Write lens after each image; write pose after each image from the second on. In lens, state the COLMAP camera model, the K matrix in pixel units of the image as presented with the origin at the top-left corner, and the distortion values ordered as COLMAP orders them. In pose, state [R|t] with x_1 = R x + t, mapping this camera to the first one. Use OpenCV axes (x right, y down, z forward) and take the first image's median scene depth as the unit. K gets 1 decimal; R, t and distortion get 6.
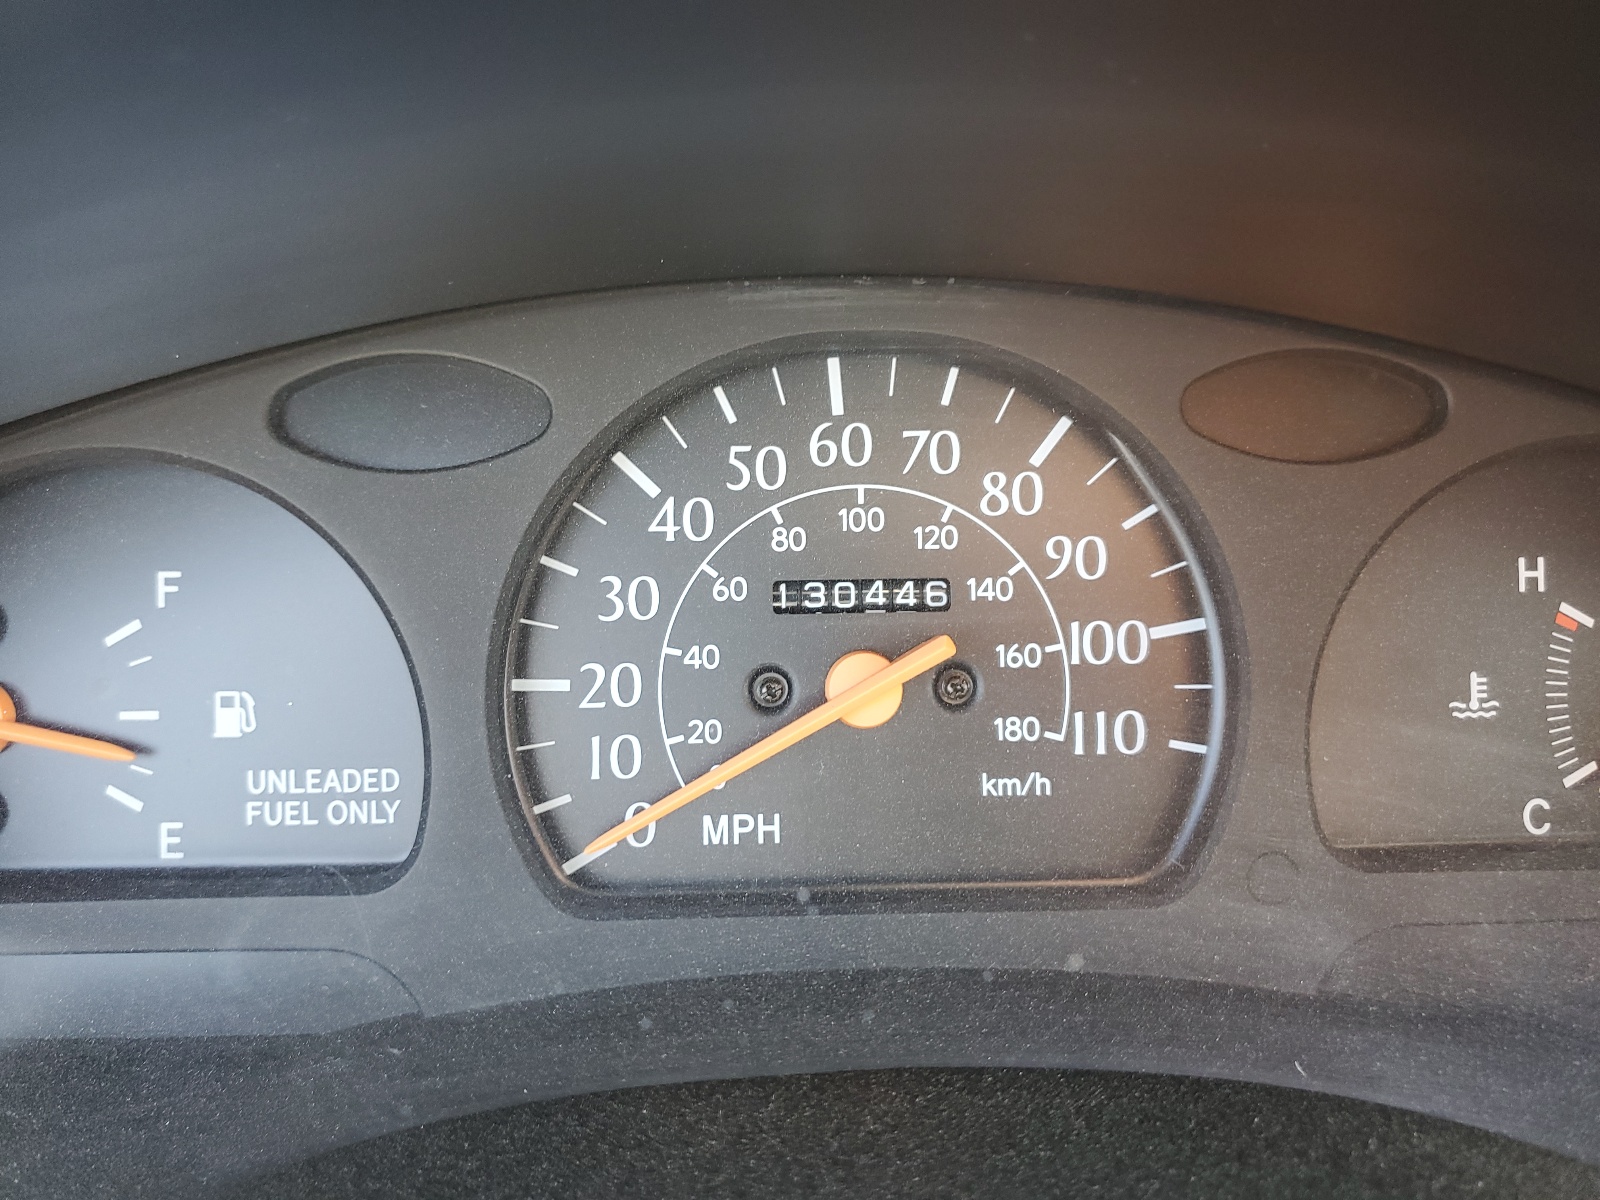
lens RADIAL K [[1224.5, 0, 800.5], [0, 1224.5, 597.0], [0, 0, 1]] dist [0.011039, 0.001685]
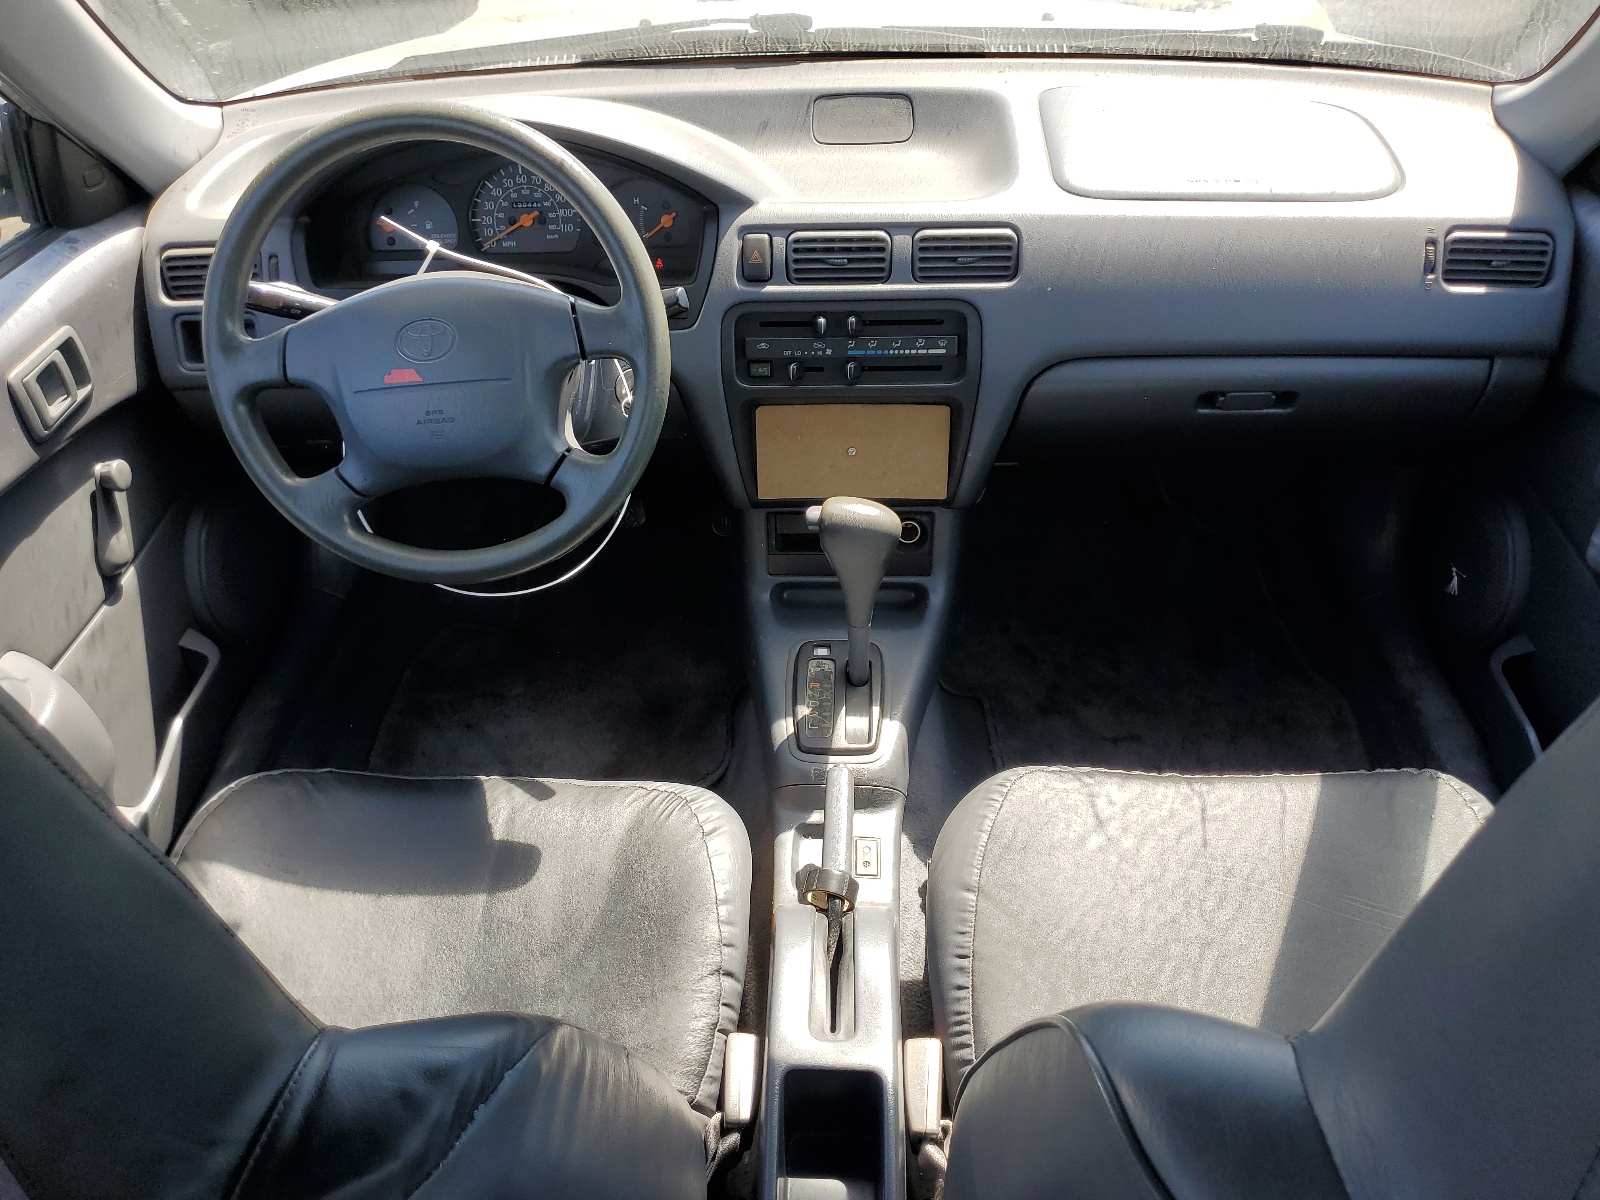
lens RADIAL K [[1224.5, 0, 799.0], [0, 1224.5, 596.2], [0, 0, 1]] dist [0.011039, 0.001685]
pose [[0.998803, 0.008293, -0.048201, 1.759936], [0.006323, 0.955360, 0.295376, 0.066557], [0.048499, -0.295328, 0.954164, -5.491408]]
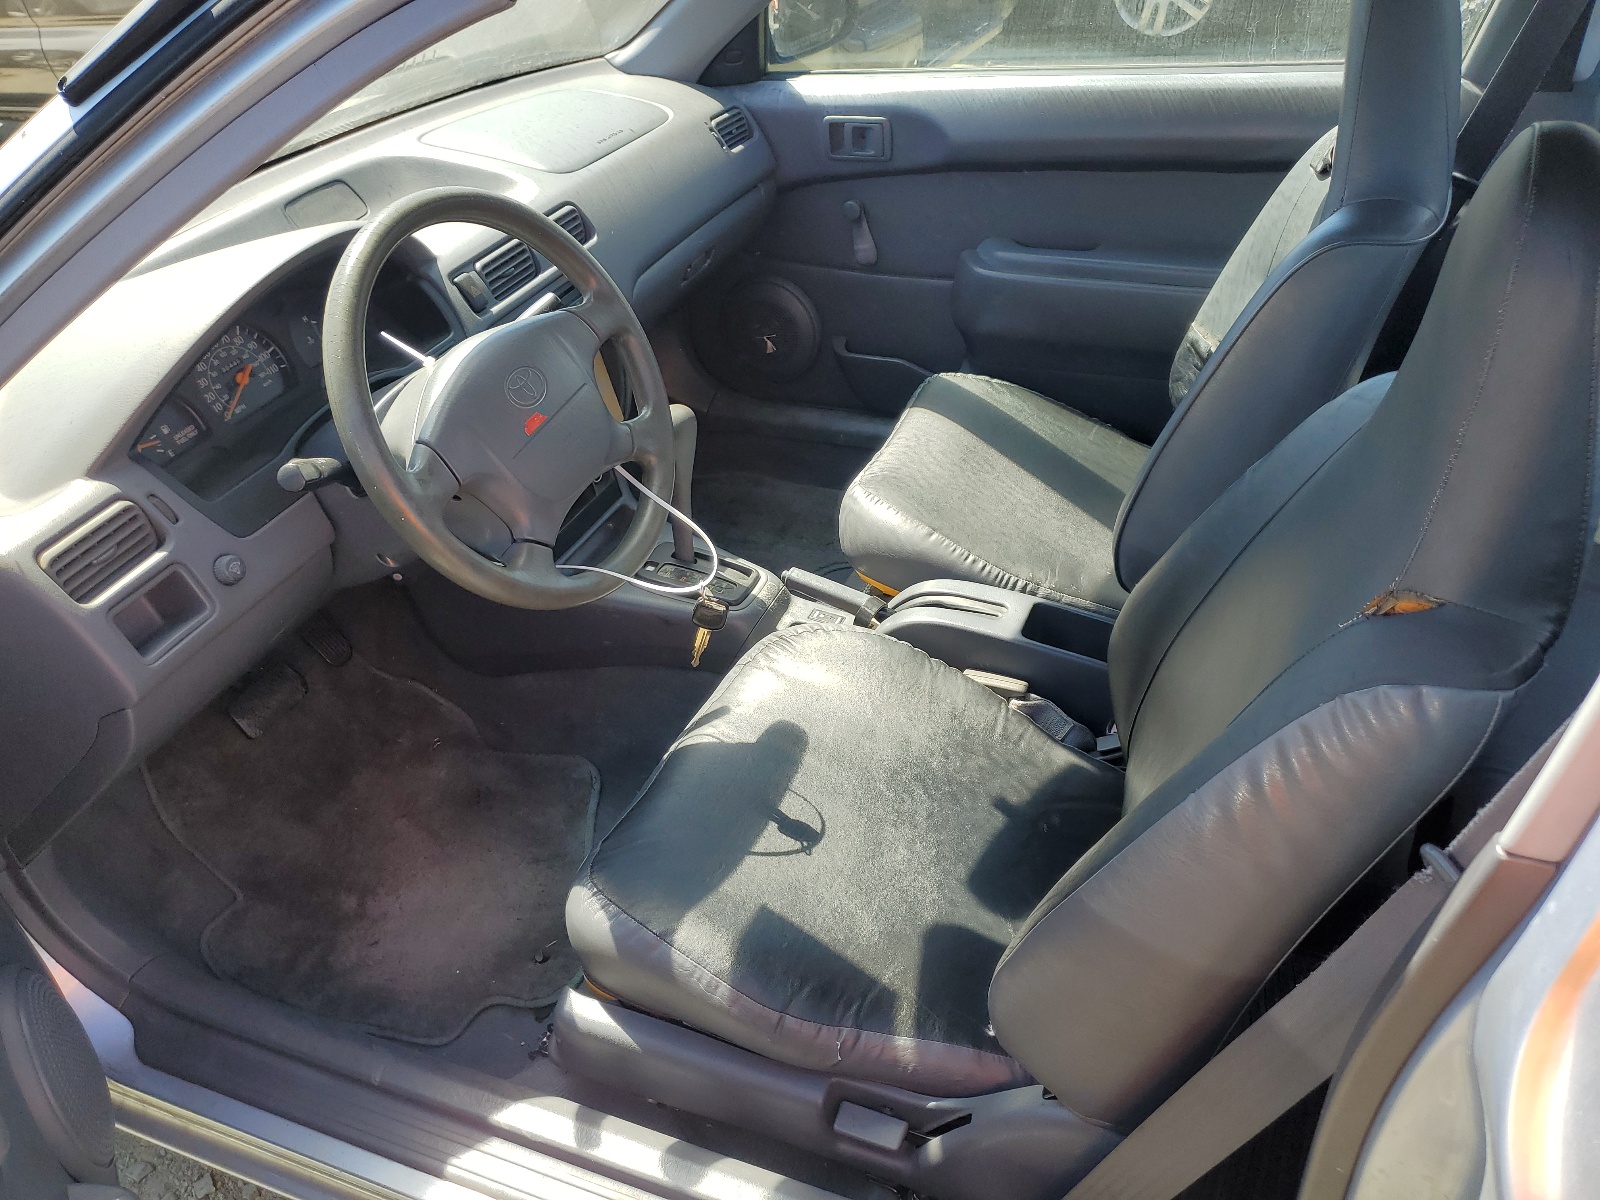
lens RADIAL K [[1224.5, 0, 798.4], [0, 1224.5, 602.6], [0, 0, 1]] dist [0.011039, 0.001685]
pose [[0.400641, -0.561743, 0.723831, -3.873427], [0.395797, 0.818601, 0.416218, -0.459697], [-0.826336, 0.119736, 0.550301, -4.508458]]
